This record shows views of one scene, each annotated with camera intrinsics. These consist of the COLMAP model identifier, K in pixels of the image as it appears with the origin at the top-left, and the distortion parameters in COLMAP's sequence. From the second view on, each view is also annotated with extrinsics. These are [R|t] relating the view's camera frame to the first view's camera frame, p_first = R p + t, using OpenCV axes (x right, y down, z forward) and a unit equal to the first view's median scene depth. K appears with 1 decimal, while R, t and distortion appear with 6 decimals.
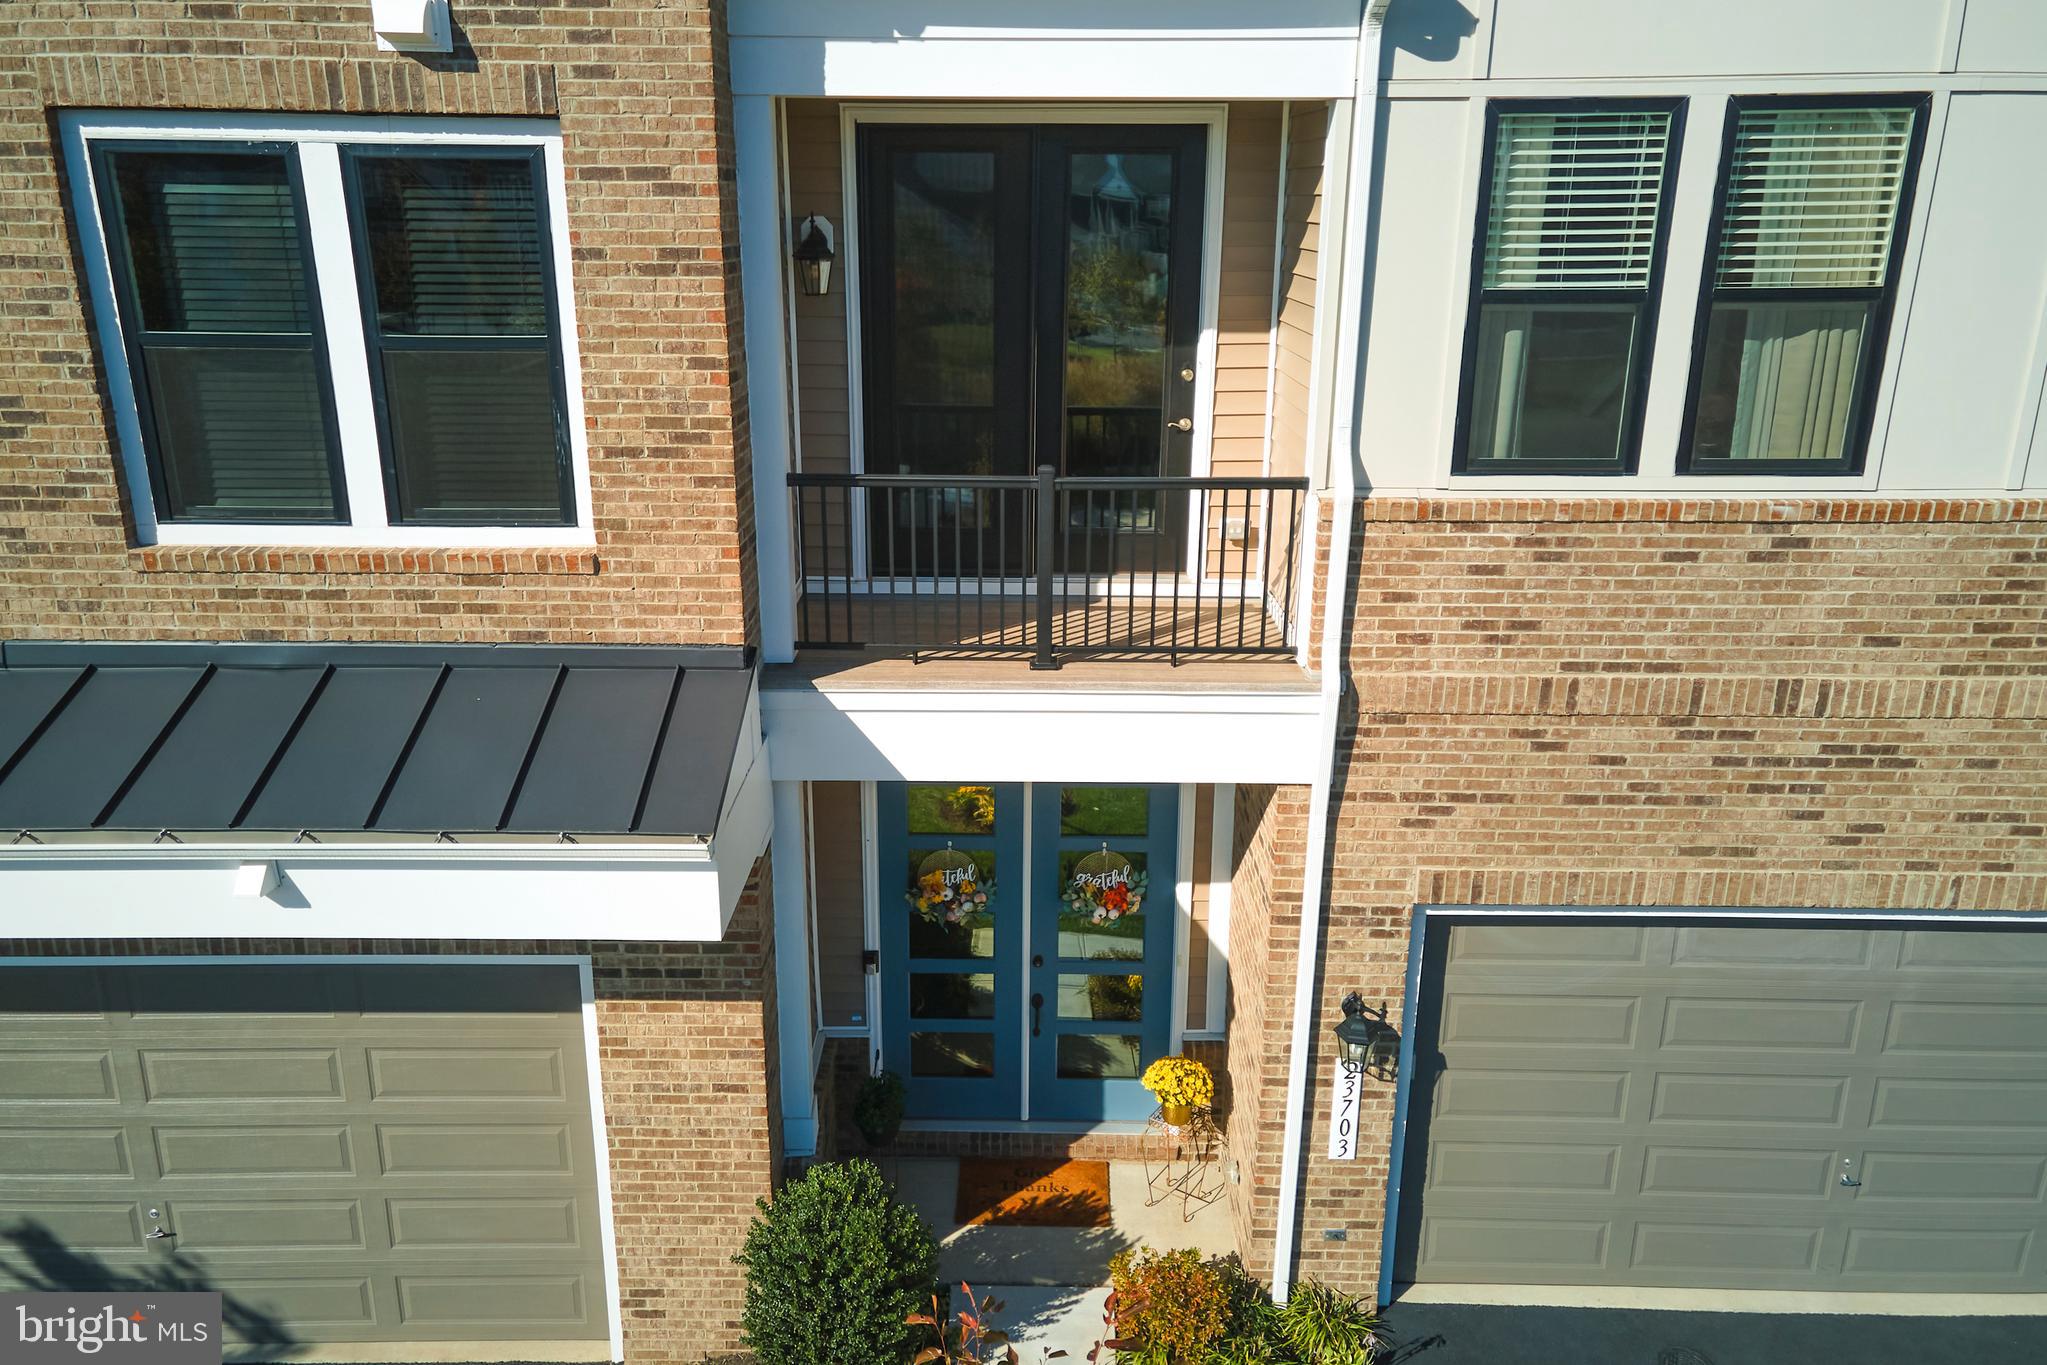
lens RADIAL K [[1473.7, 0, 1013.0], [0, 1473.7, 647.8], [0, 0, 1]] dist [0.039652, 0.008252]
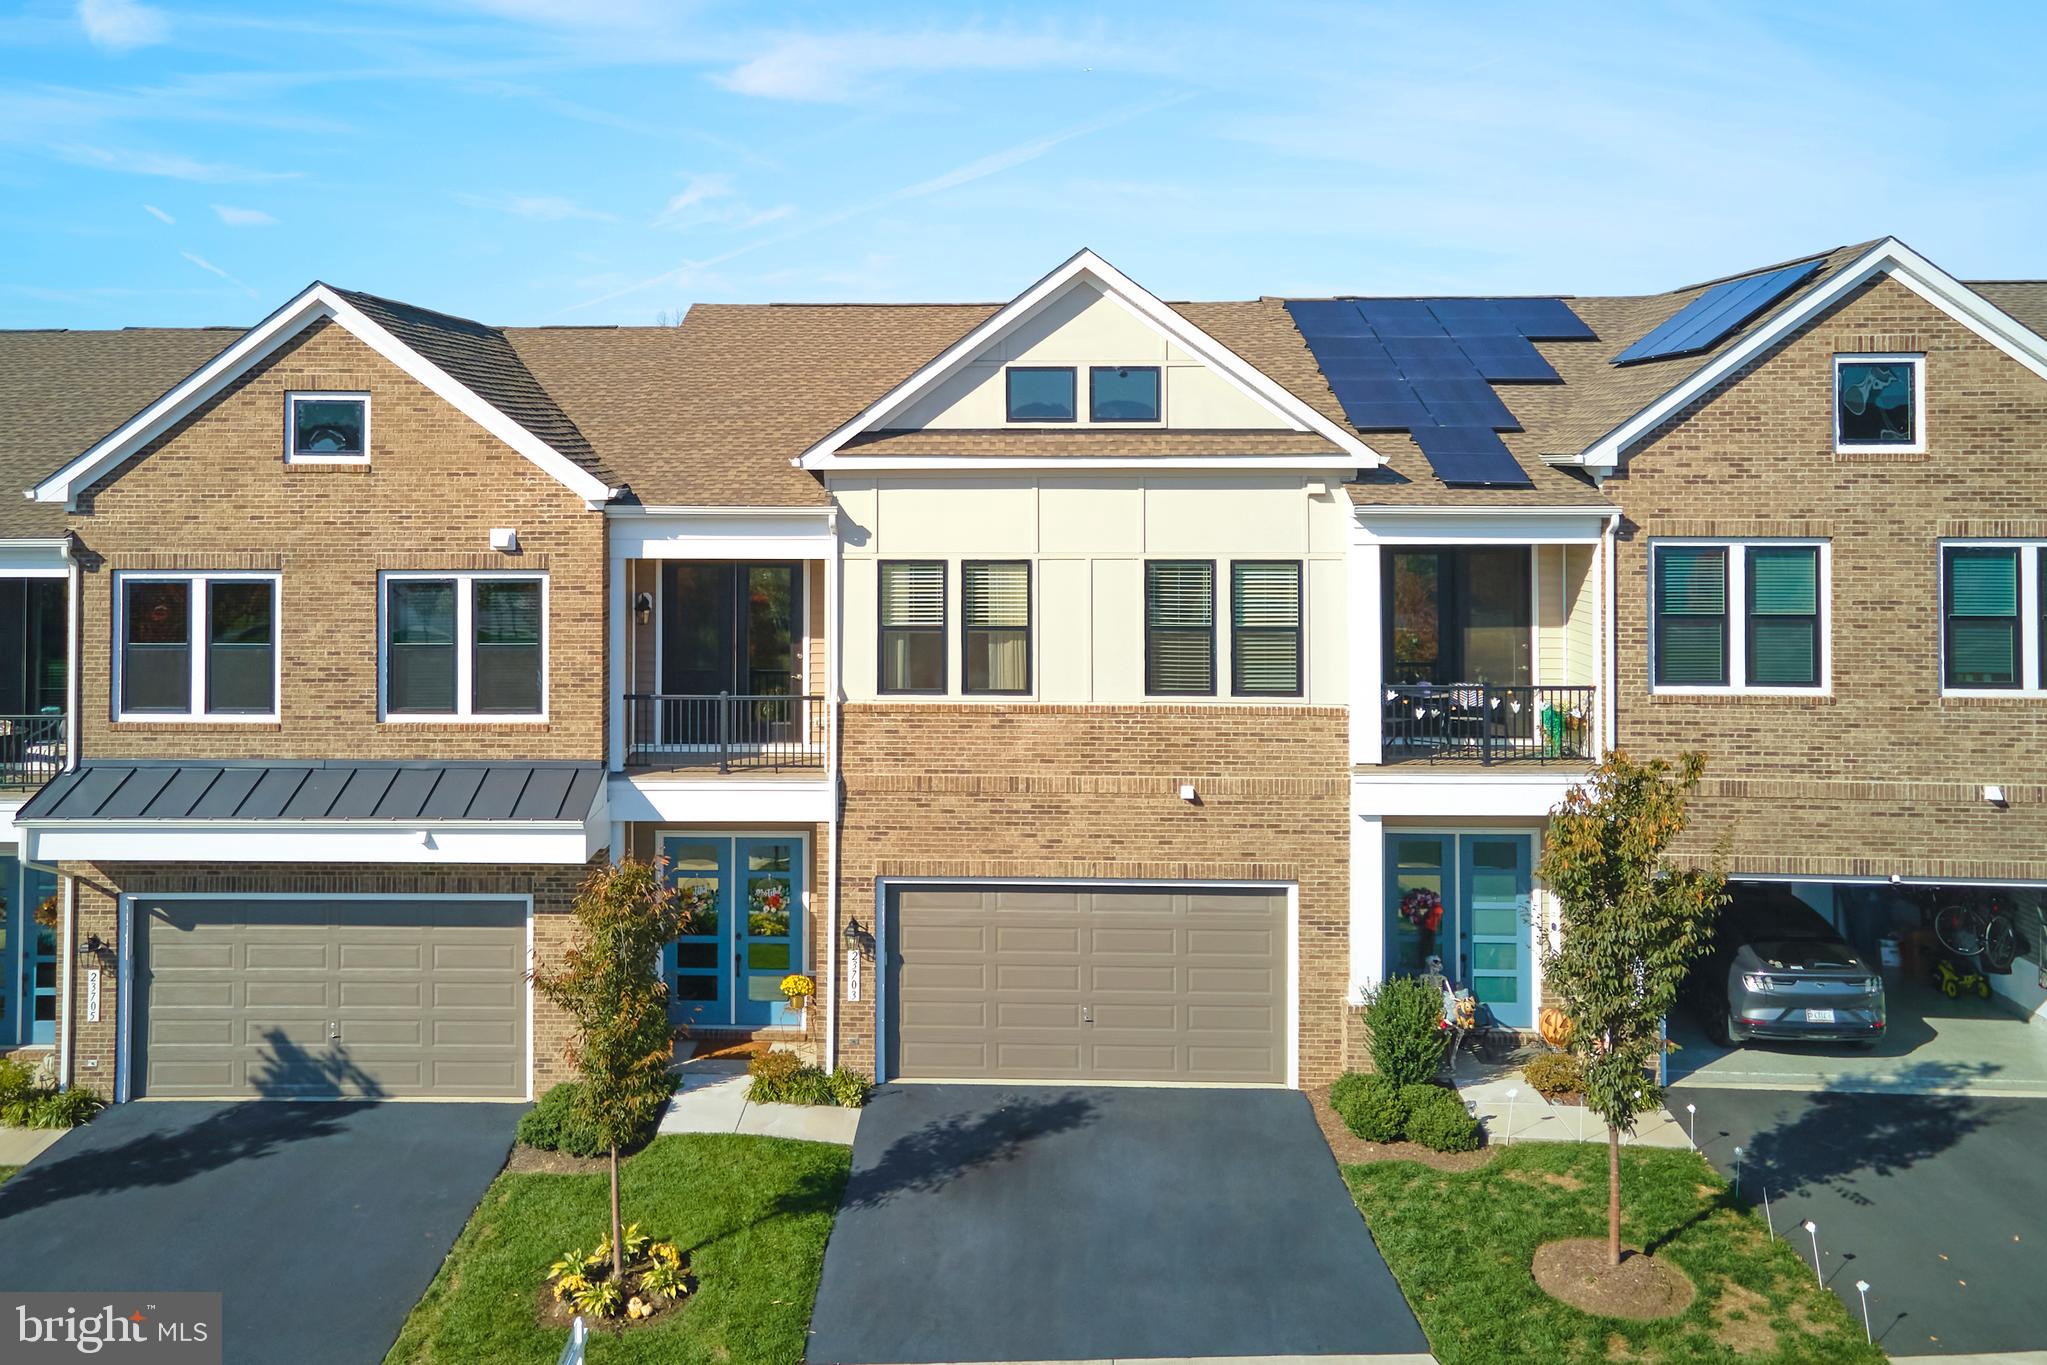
lens RADIAL K [[1679.6, 0, 931.3], [0, 1679.6, 446.9], [0, 0, 1]] dist [0.021578, 0.024361]
pose [[0.999600, -0.004449, -0.027923, 0.470117], [-0.004068, 0.954644, -0.297723, 0.342289], [0.027981, 0.297718, 0.954244, -1.923260]]
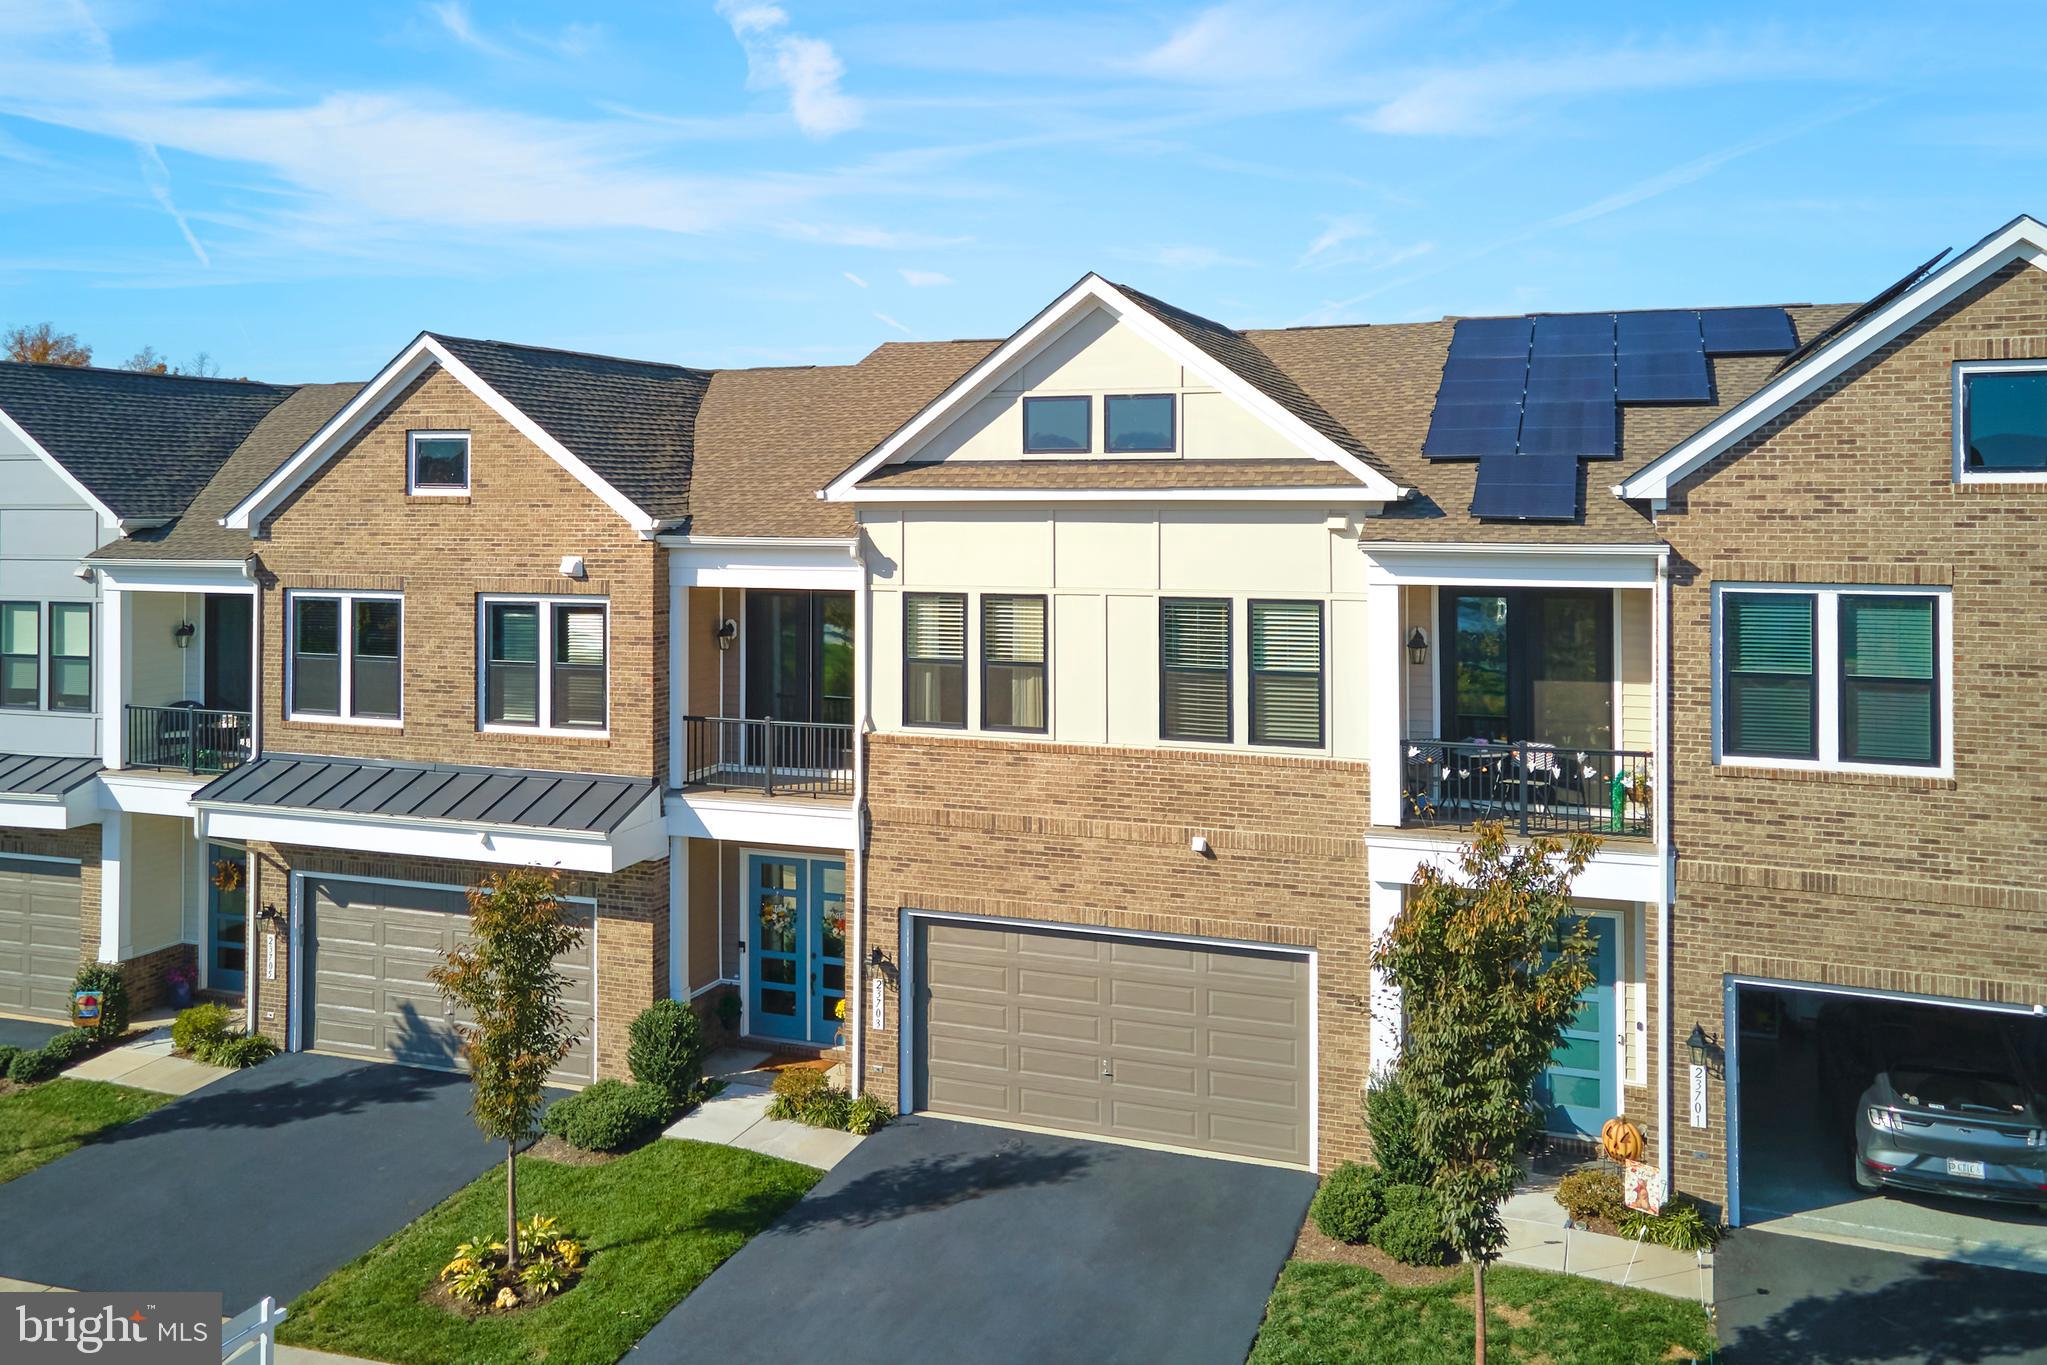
lens RADIAL K [[1679.6, 0, 997.2], [0, 1679.6, 482.5], [0, 0, 1]] dist [0.021578, 0.024361]
pose [[0.937723, -0.006839, -0.347317, 1.468063], [-0.097003, 0.954881, -0.280700, 0.284223], [0.333566, 0.296909, 0.894751, -1.700428]]
